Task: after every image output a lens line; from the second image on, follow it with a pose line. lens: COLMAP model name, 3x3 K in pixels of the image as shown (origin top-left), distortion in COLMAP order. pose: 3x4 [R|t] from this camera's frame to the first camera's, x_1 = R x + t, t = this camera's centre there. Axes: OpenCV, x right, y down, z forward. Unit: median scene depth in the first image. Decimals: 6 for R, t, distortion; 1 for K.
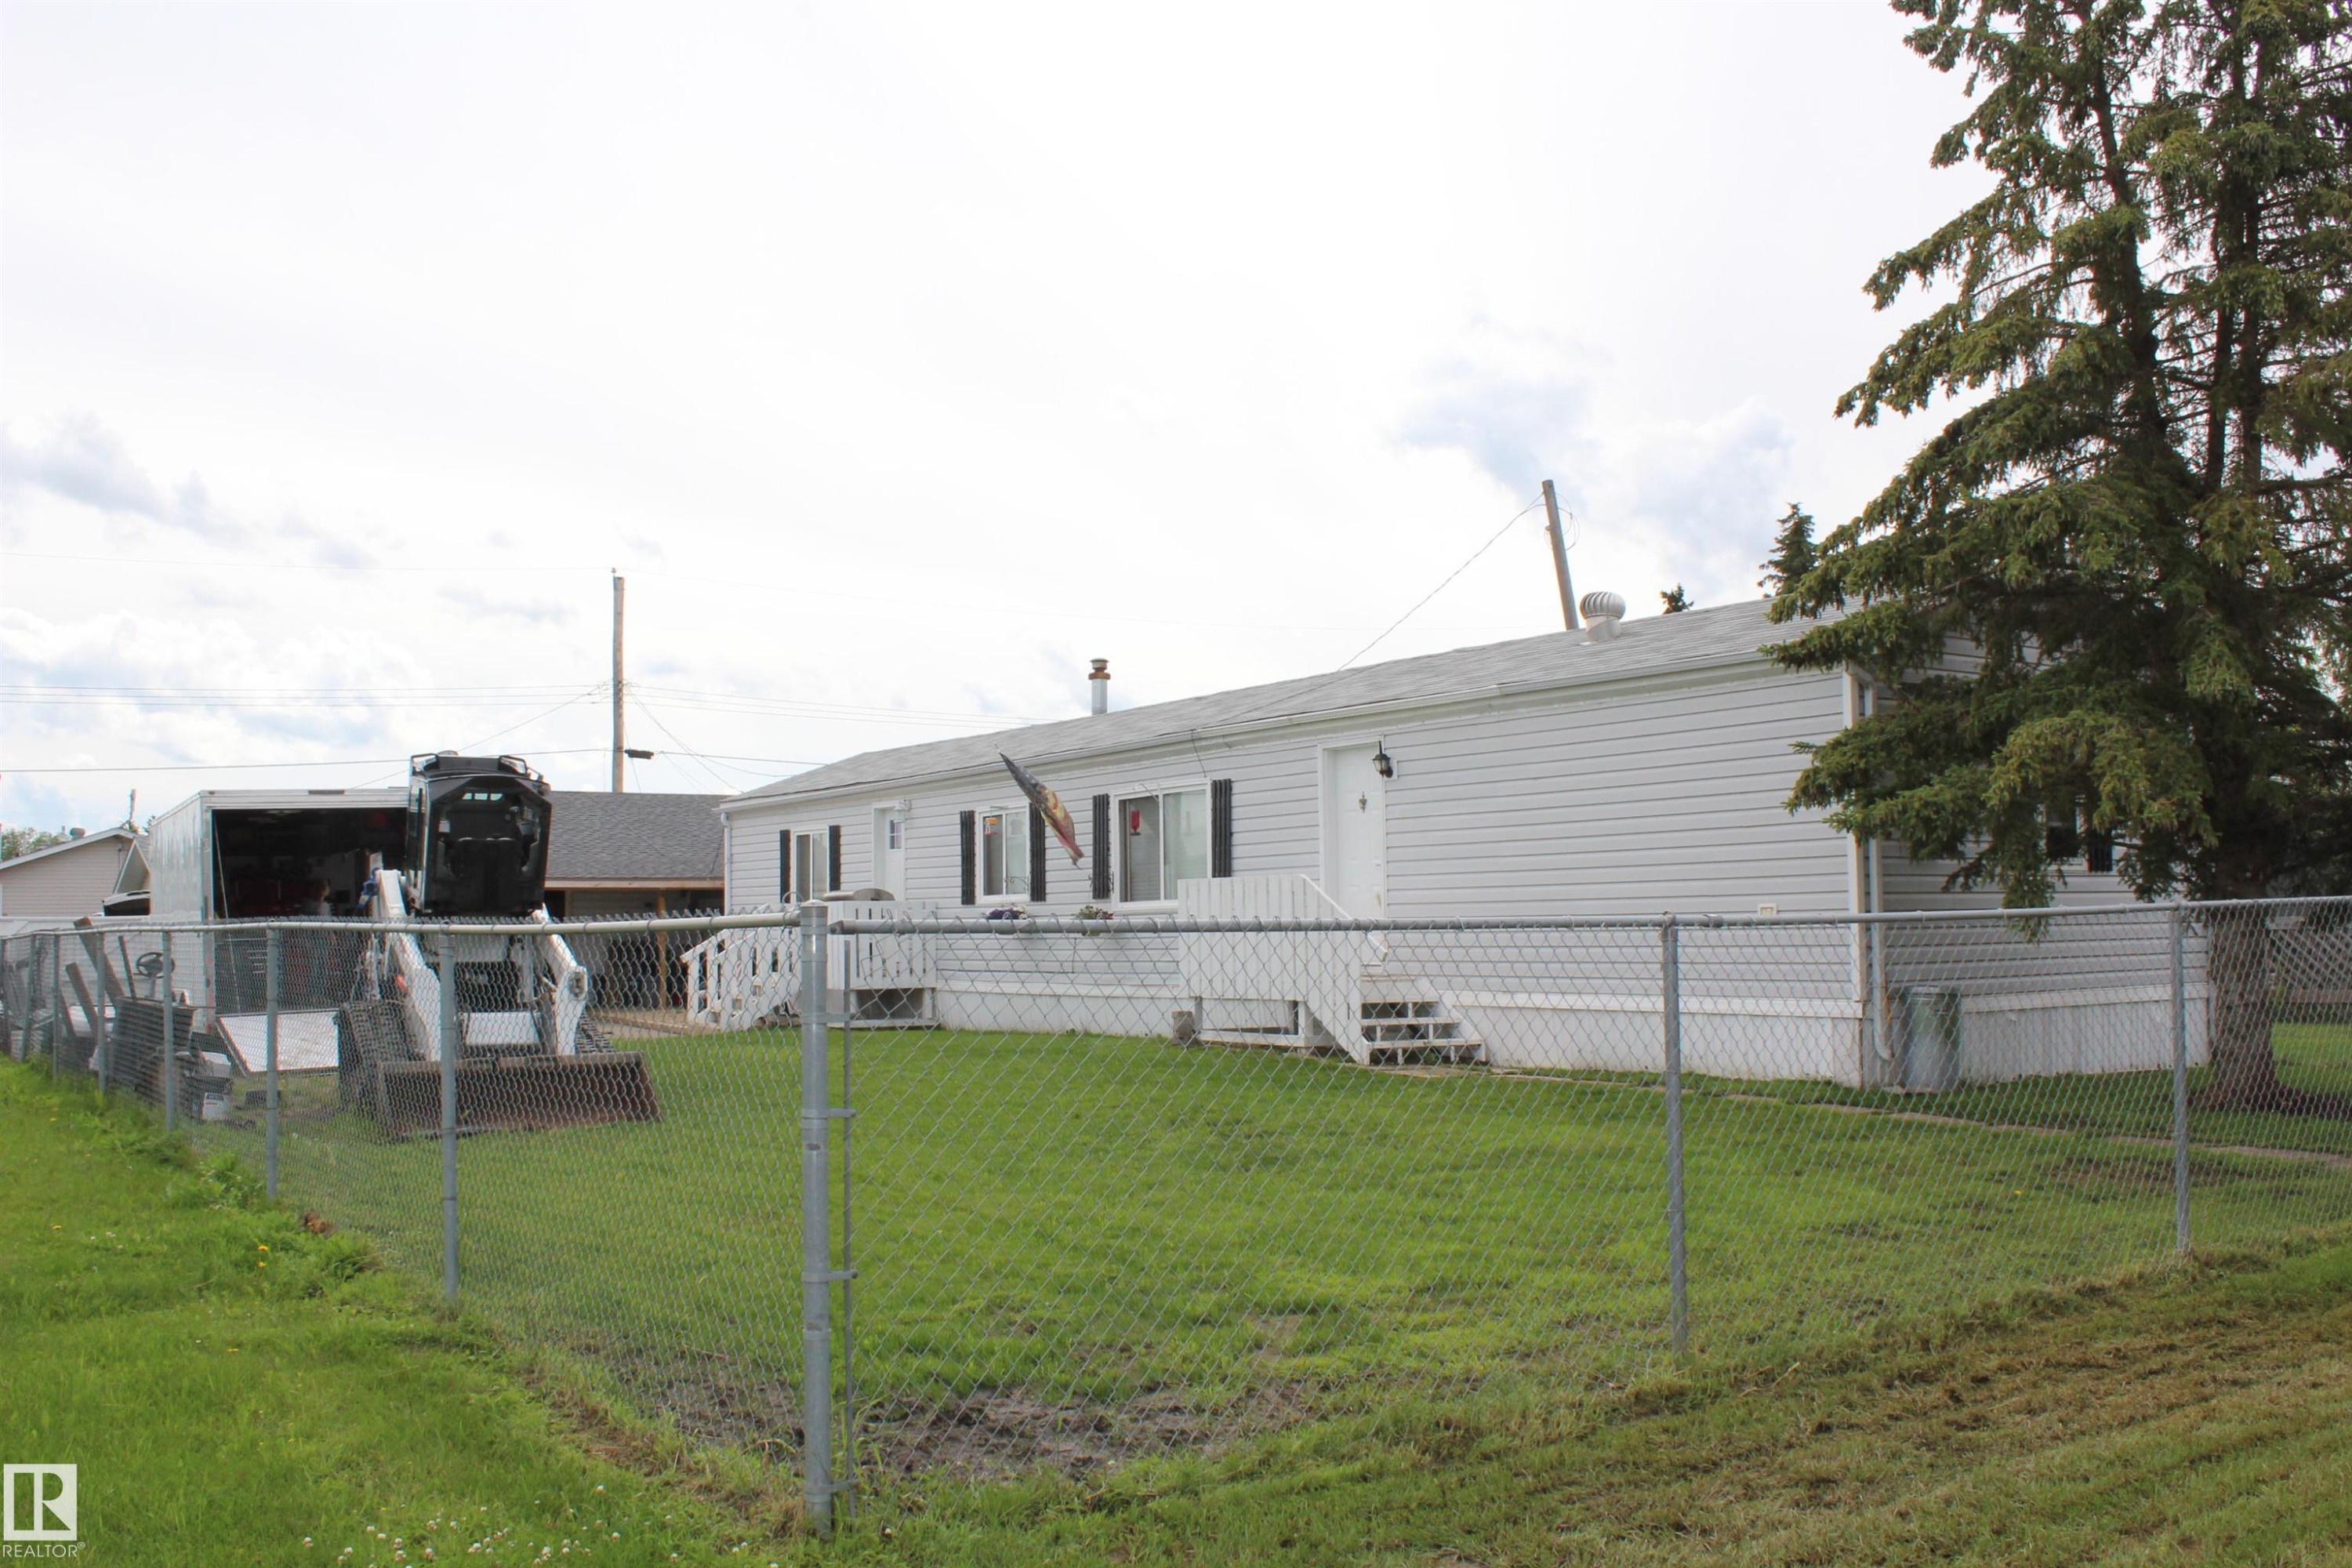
lens RADIAL K [[1850.4, 0, 1175.3], [0, 1850.4, 772.1], [0, 0, 1]] dist [-0.137072, 0.079872]
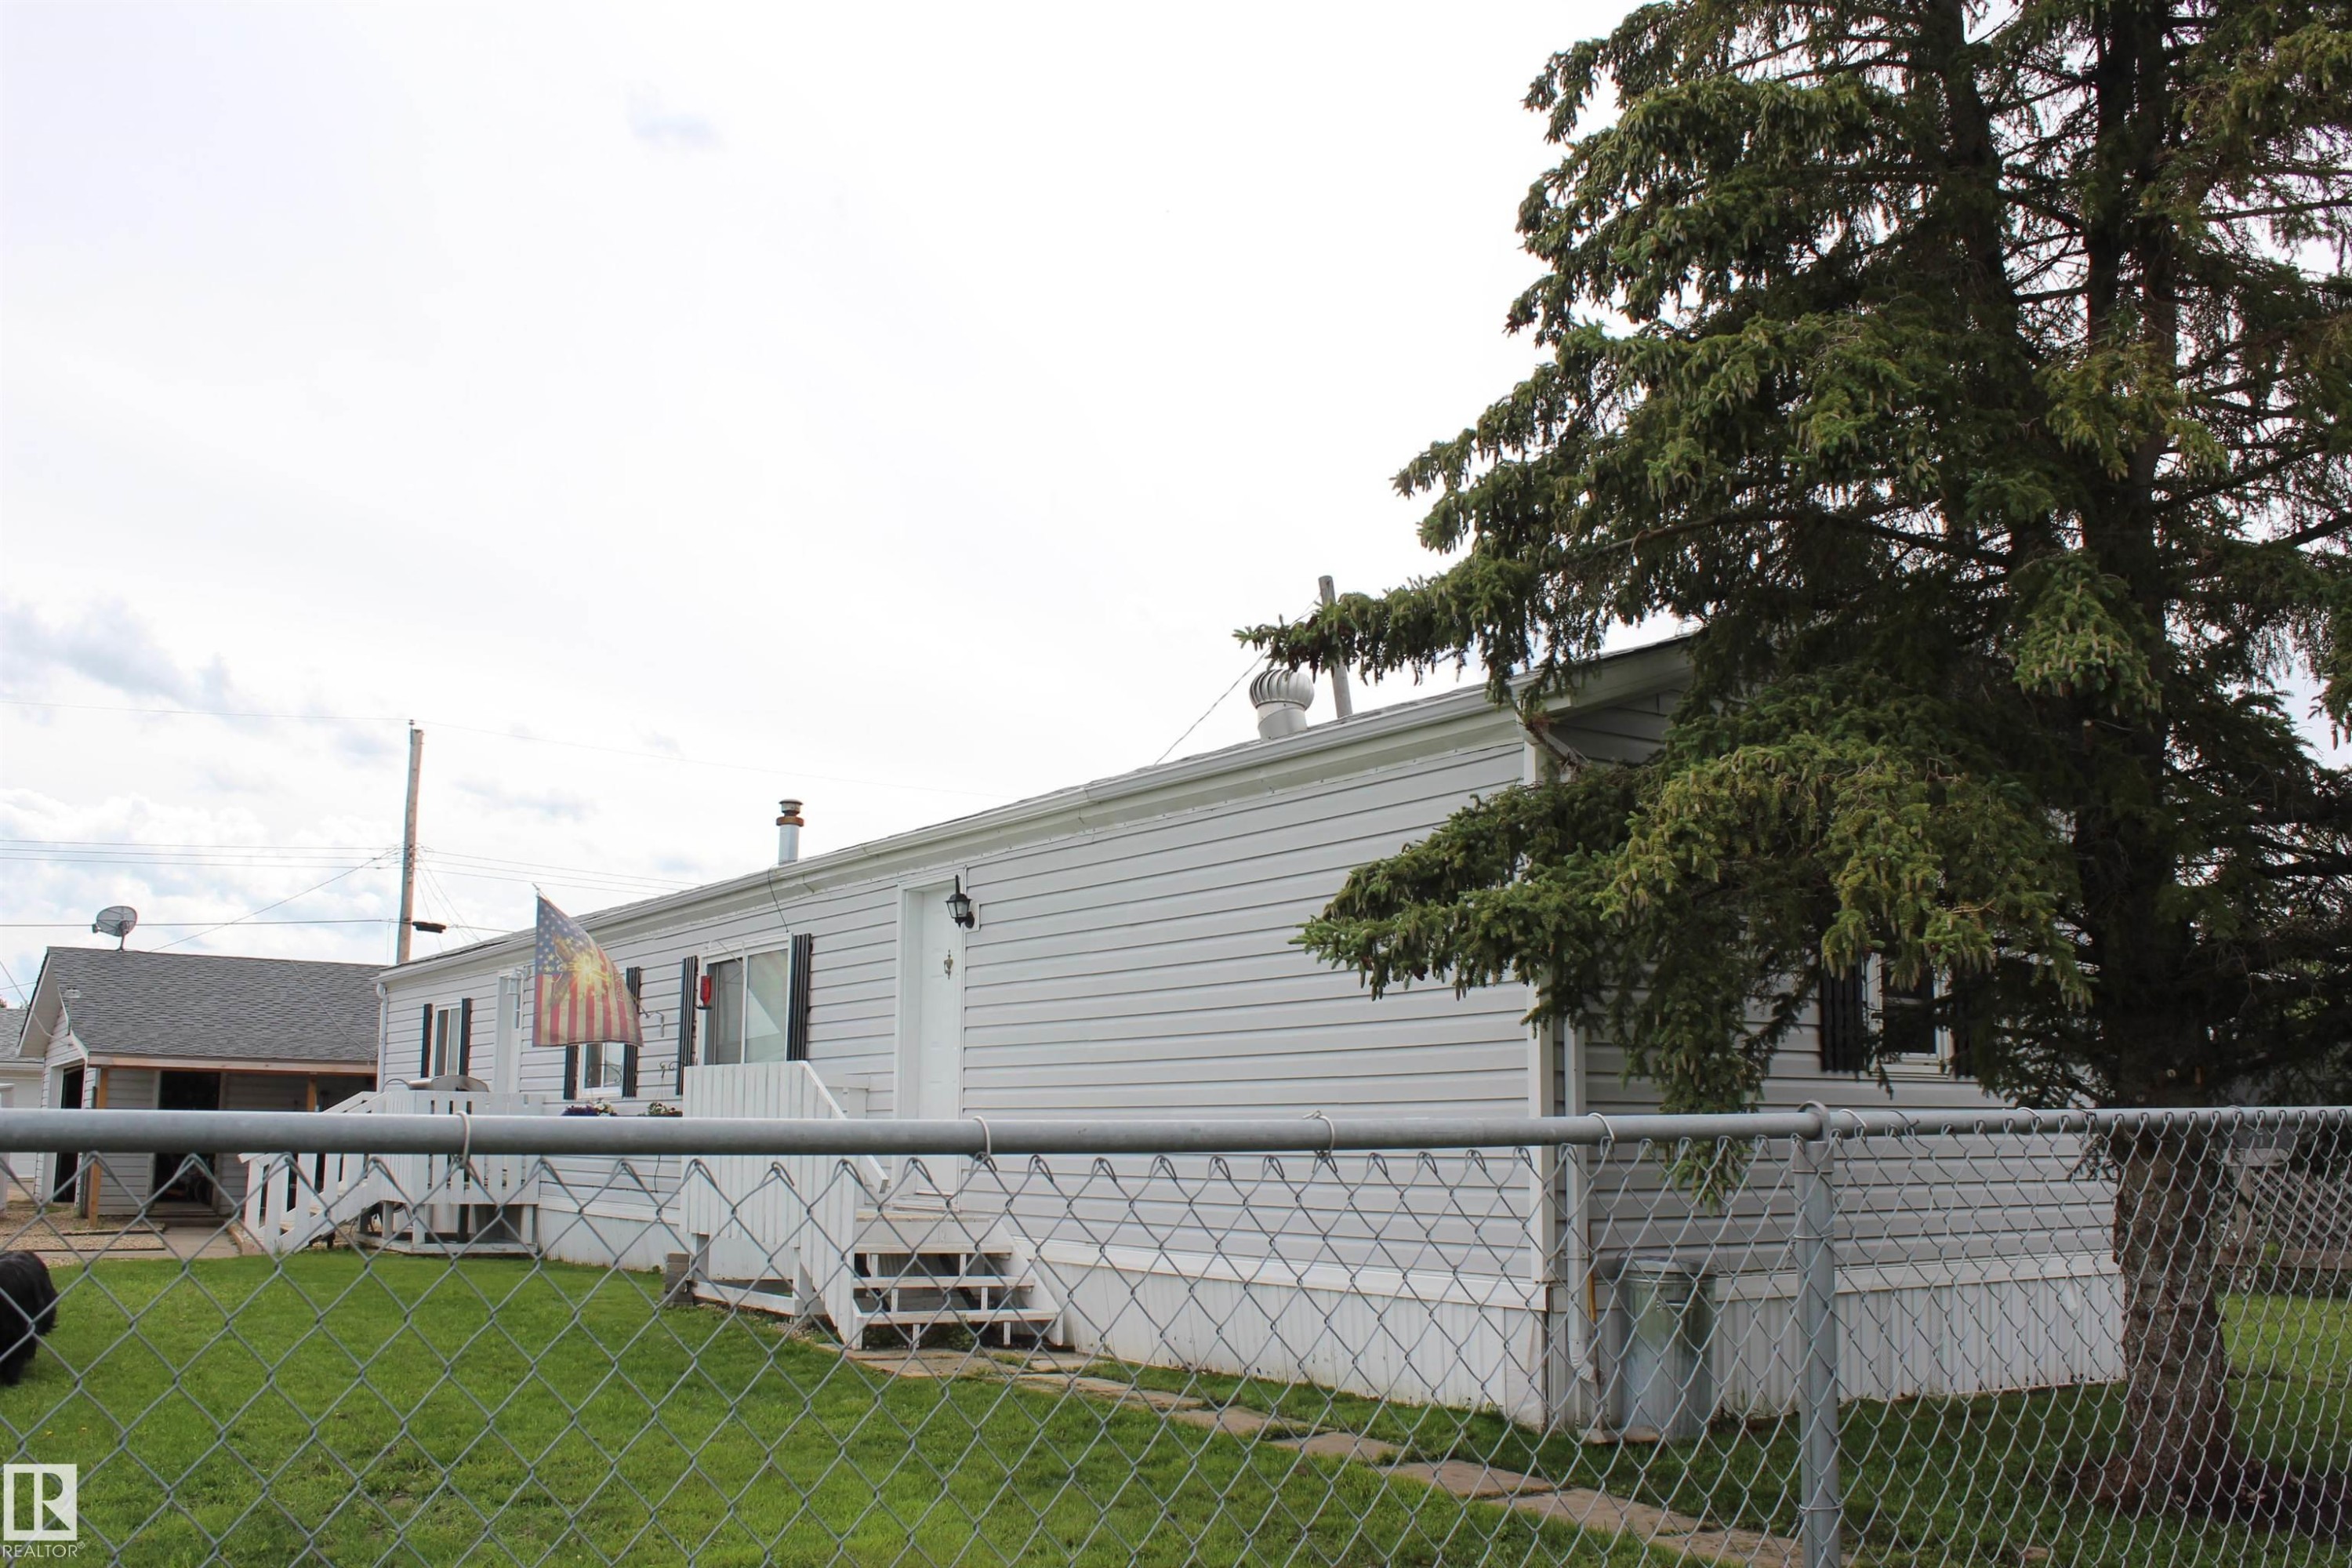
lens RADIAL K [[1903.1, 0, 1172.9], [0, 1903.1, 815.5], [0, 0, 1]] dist [-0.156286, 0.135718]
pose [[0.999670, 0.022304, 0.012726, 0.200356], [-0.021125, 0.996051, -0.086234, 0.023026], [-0.014599, 0.085937, 0.996194, 0.303941]]
